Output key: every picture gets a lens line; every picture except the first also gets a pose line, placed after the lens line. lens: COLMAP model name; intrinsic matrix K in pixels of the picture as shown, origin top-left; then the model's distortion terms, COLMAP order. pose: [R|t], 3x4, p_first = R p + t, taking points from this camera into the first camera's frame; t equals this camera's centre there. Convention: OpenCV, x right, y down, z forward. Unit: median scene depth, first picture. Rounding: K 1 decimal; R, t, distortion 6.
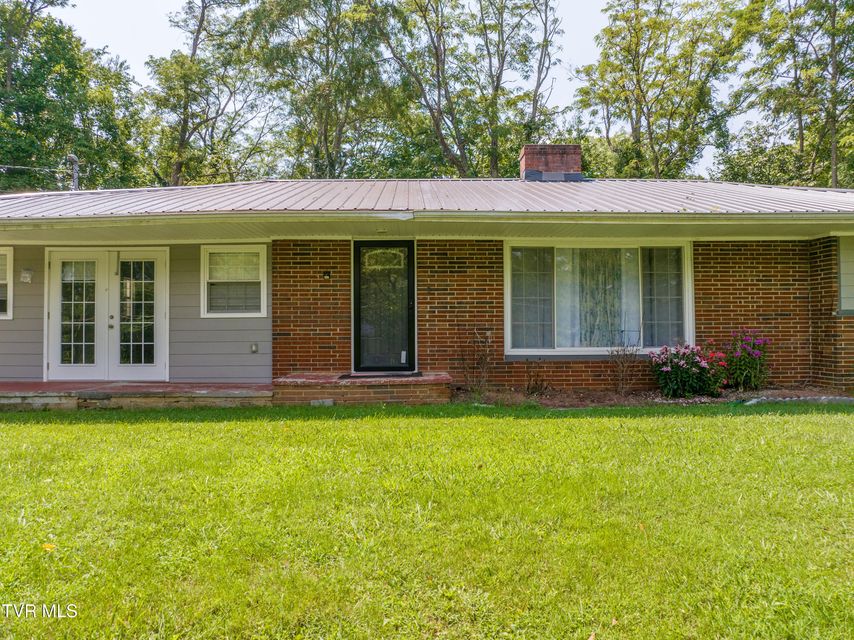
lens RADIAL K [[598.7, 0, 426.6], [0, 598.7, 315.5], [0, 0, 1]] dist [-0.033910, -0.002612]
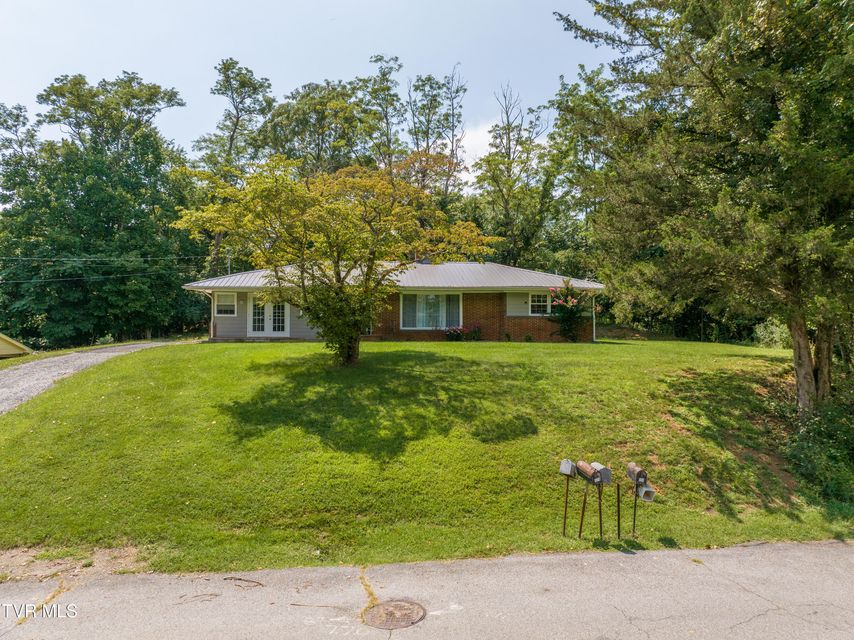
lens RADIAL K [[598.7, 0, 426.3], [0, 598.7, 320.9], [0, 0, 1]] dist [-0.033910, -0.002612]
pose [[0.997861, 0.008542, 0.064813, 0.066609], [-0.008784, 0.999955, 0.003459, 0.010431], [-0.064781, -0.004021, 0.997891, -2.084452]]
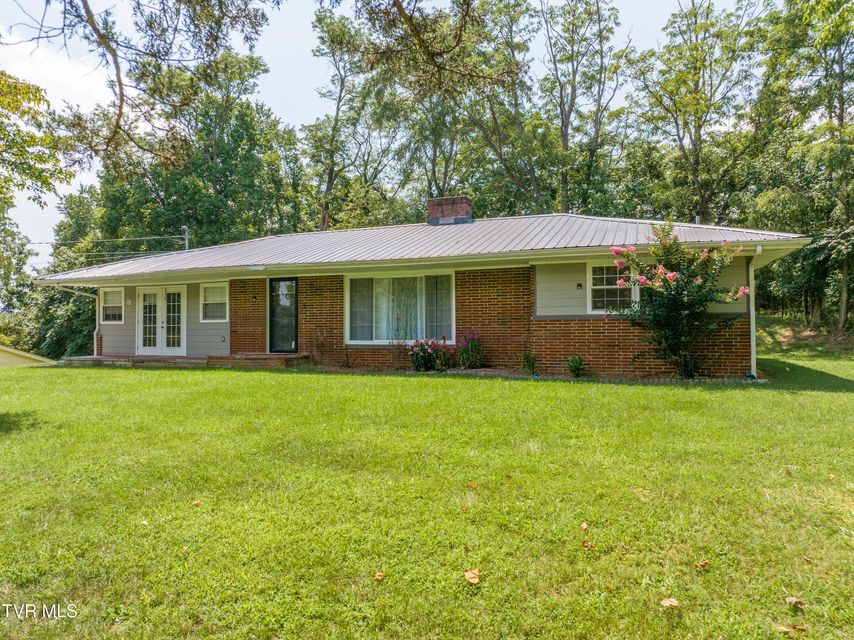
lens RADIAL K [[598.7, 0, 427.1], [0, 598.7, 317.1], [0, 0, 1]] dist [-0.033910, -0.002612]
pose [[0.926411, -0.008050, -0.376427, 0.973338], [0.008114, 0.999966, -0.001414, -0.005166], [0.376426, -0.001744, 0.926445, -0.452738]]
